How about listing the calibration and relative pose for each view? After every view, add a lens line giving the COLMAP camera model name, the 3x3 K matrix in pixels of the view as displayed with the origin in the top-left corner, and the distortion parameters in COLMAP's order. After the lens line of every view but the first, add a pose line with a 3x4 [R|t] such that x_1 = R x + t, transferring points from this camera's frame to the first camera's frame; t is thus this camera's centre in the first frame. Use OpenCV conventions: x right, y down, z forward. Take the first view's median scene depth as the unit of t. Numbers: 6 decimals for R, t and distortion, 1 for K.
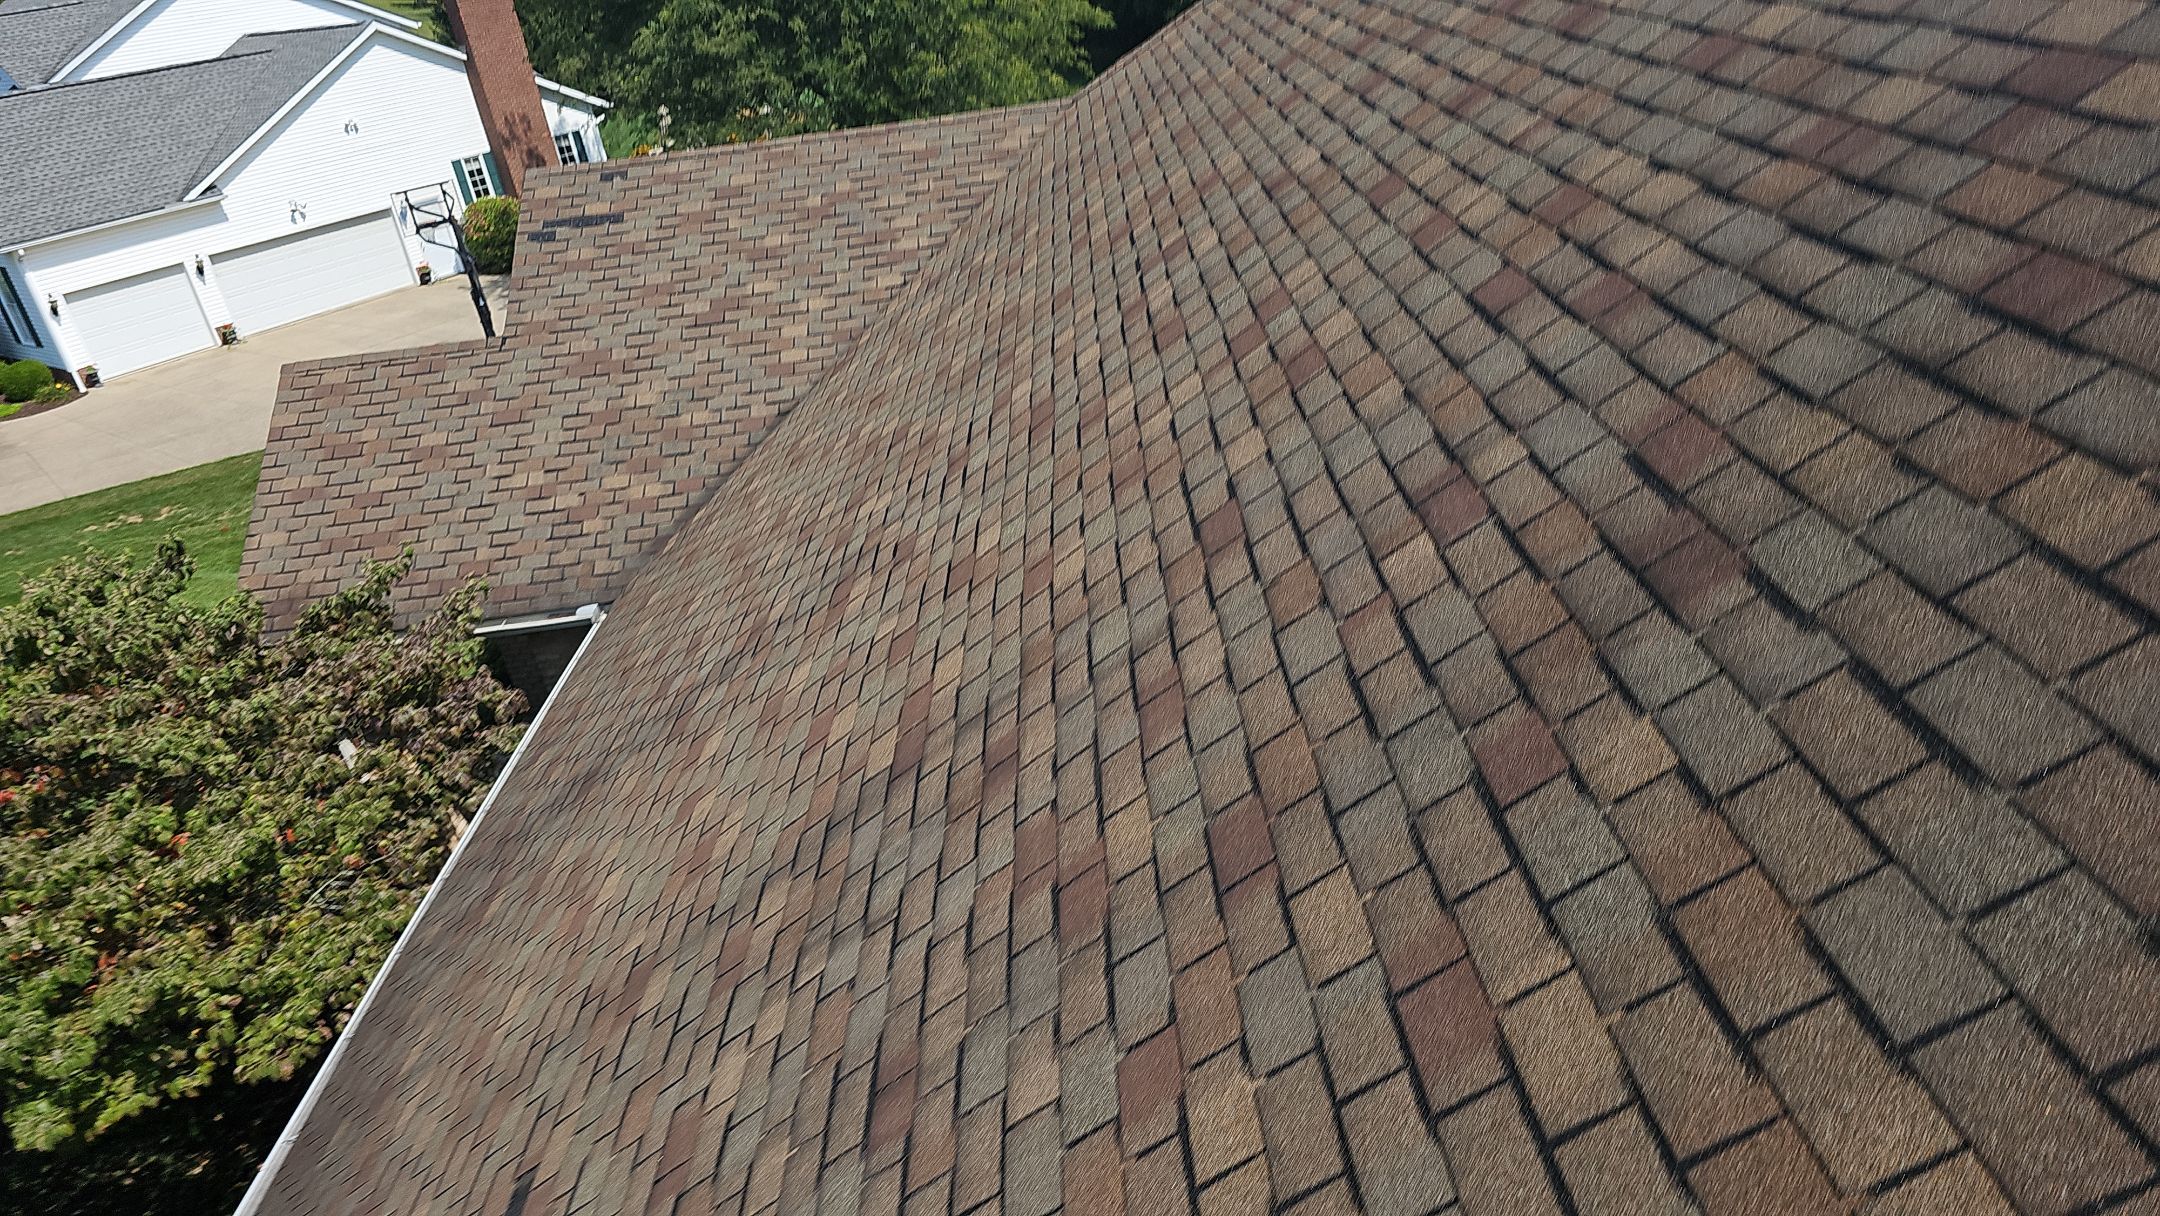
lens RADIAL K [[1468.0, 0, 1070.8], [0, 1468.0, 604.6], [0, 0, 1]] dist [0.053478, -0.050658]
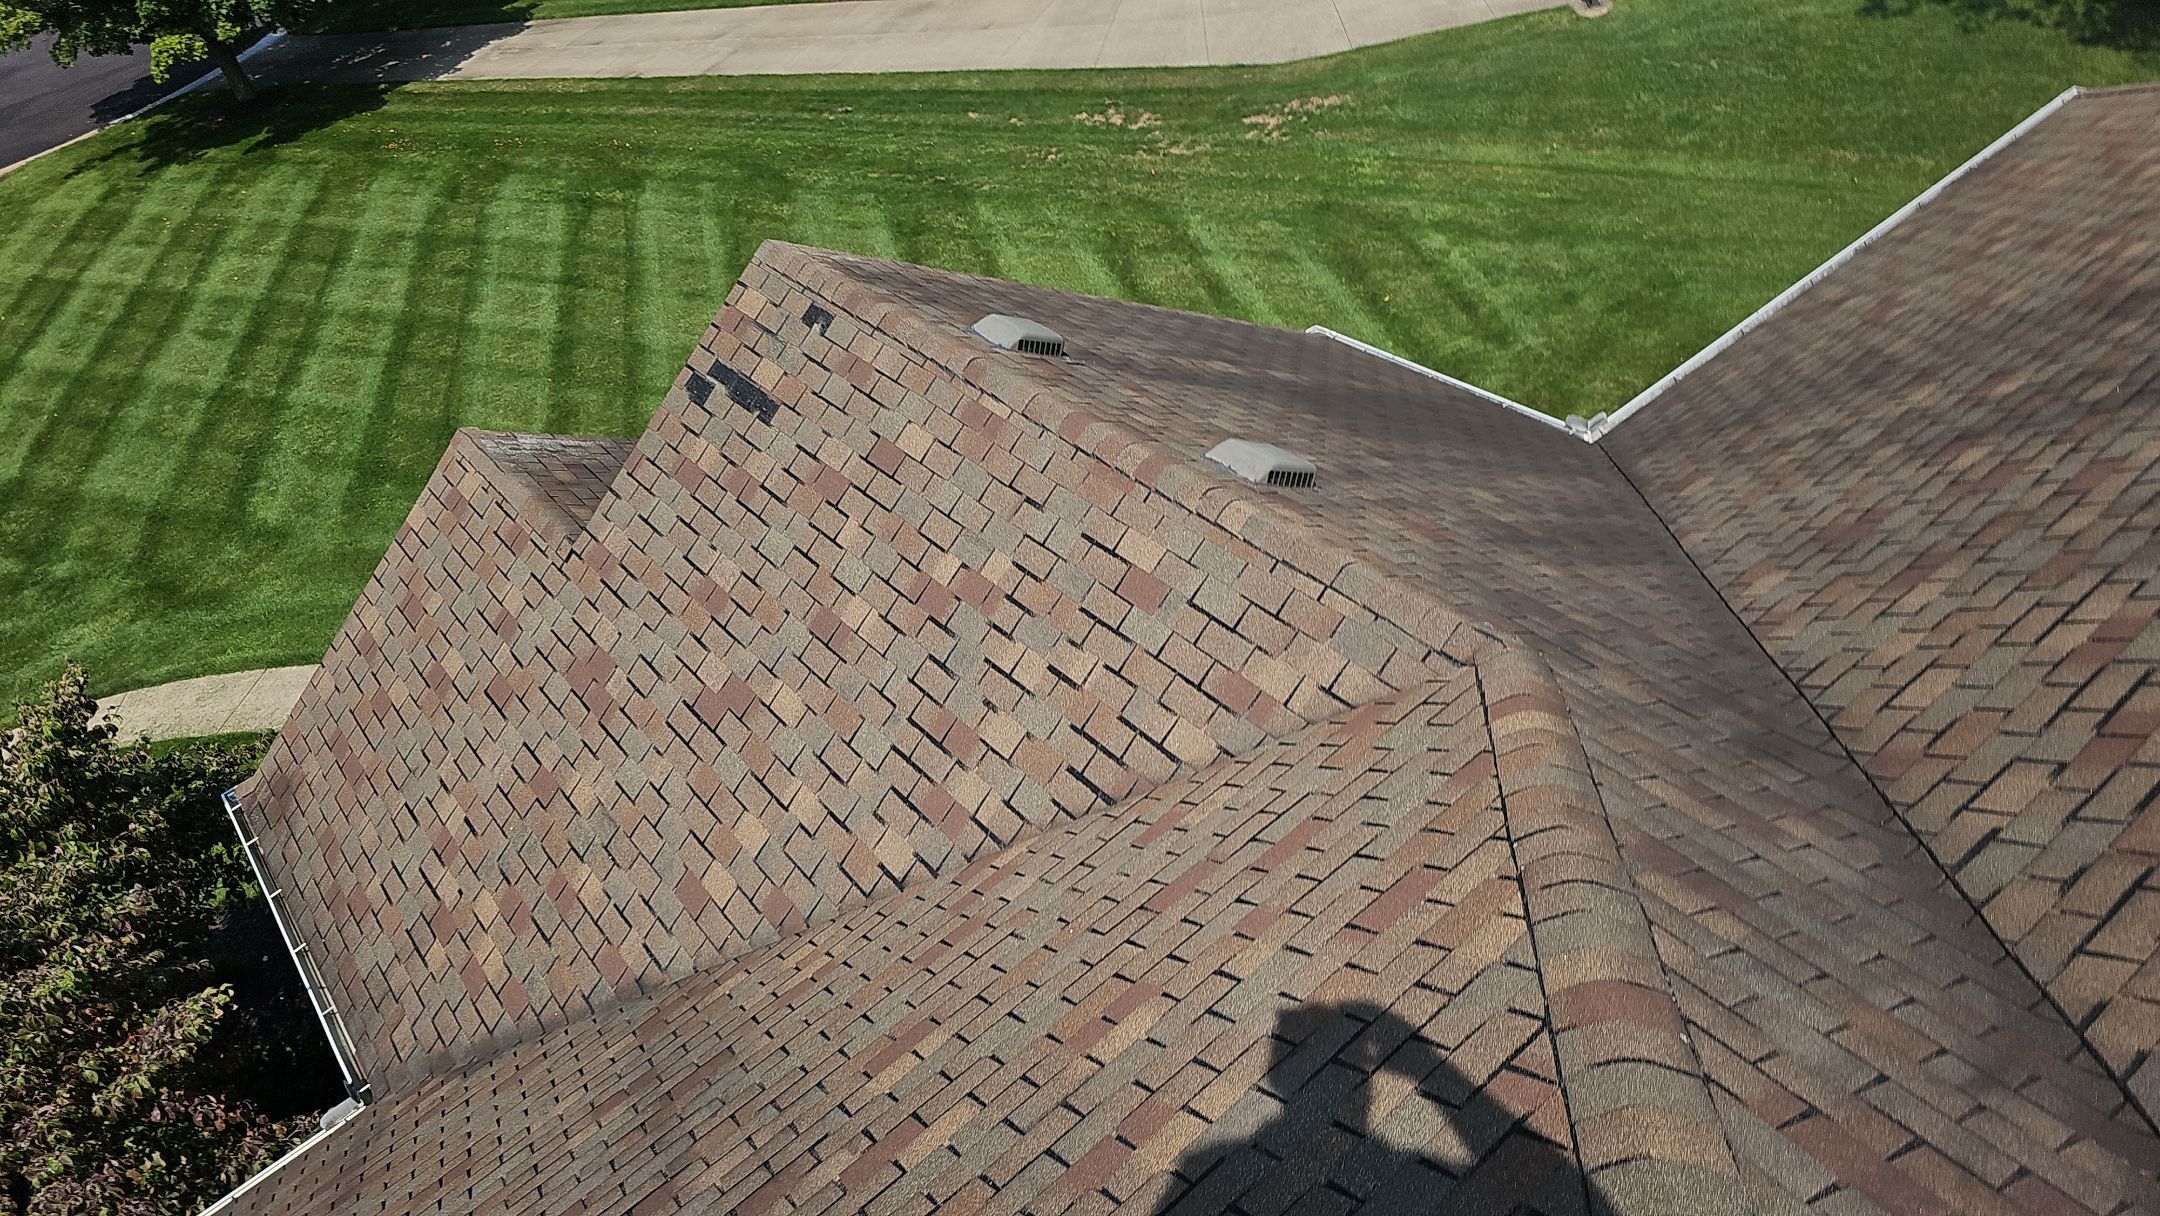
lens RADIAL K [[1478.4, 0, 1089.8], [0, 1478.4, 622.8], [0, 0, 1]] dist [0.040716, -0.030212]
pose [[0.632548, 0.511671, -0.581443, 0.157342], [-0.252870, 0.846007, 0.469392, -0.522897], [0.732079, -0.149884, 0.664526, 0.737833]]
